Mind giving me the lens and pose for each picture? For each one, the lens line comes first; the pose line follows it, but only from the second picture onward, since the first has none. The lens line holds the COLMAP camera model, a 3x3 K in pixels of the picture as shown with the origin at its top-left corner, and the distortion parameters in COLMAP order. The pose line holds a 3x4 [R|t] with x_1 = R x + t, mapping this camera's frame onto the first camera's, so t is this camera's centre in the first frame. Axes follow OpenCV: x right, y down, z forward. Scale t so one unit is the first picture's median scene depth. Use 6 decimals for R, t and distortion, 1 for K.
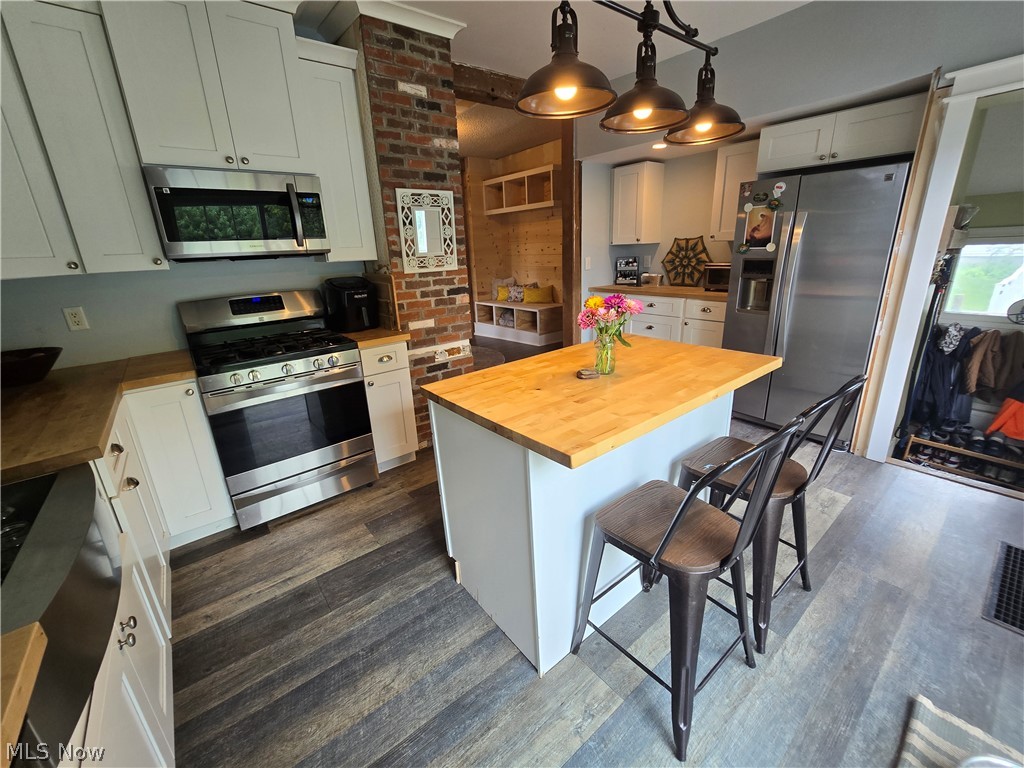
lens RADIAL K [[420.5, 0, 514.8], [0, 420.5, 378.4], [0, 0, 1]] dist [-0.004936, 0.001102]
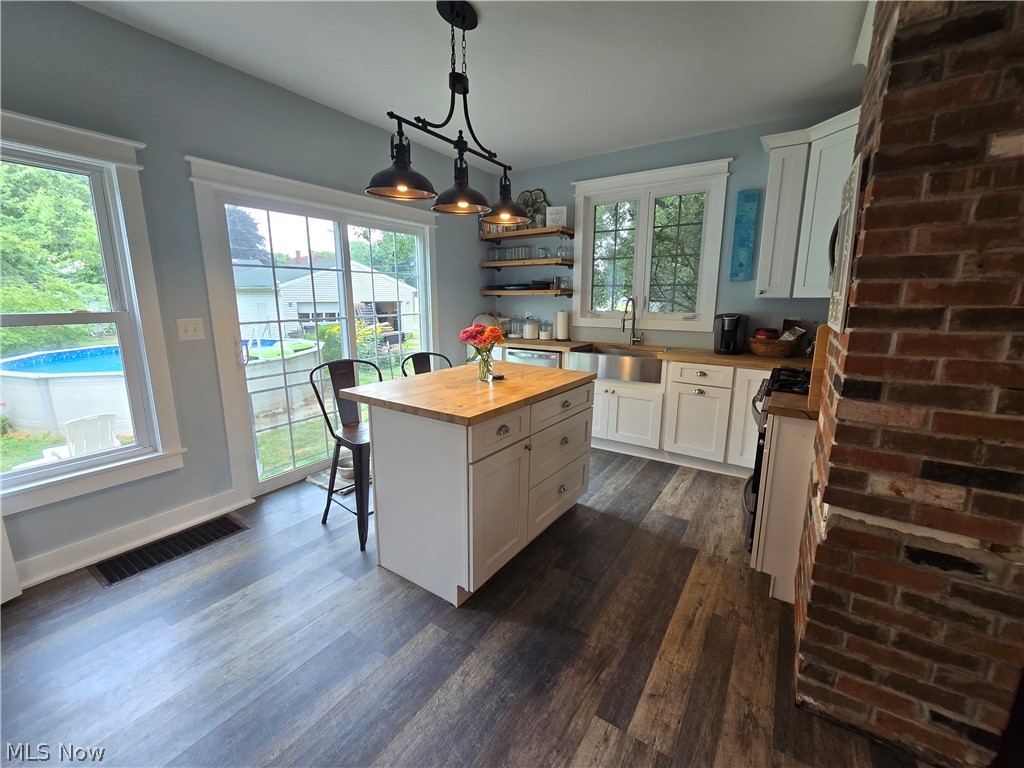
lens RADIAL K [[420.5, 0, 513.7], [0, 420.5, 377.2], [0, 0, 1]] dist [-0.004936, 0.001102]
pose [[-0.951412, 0.095367, -0.292779, 0.341235], [-0.058641, 0.877312, 0.476324, -0.443709], [0.302284, 0.470349, -0.829093, 1.396466]]
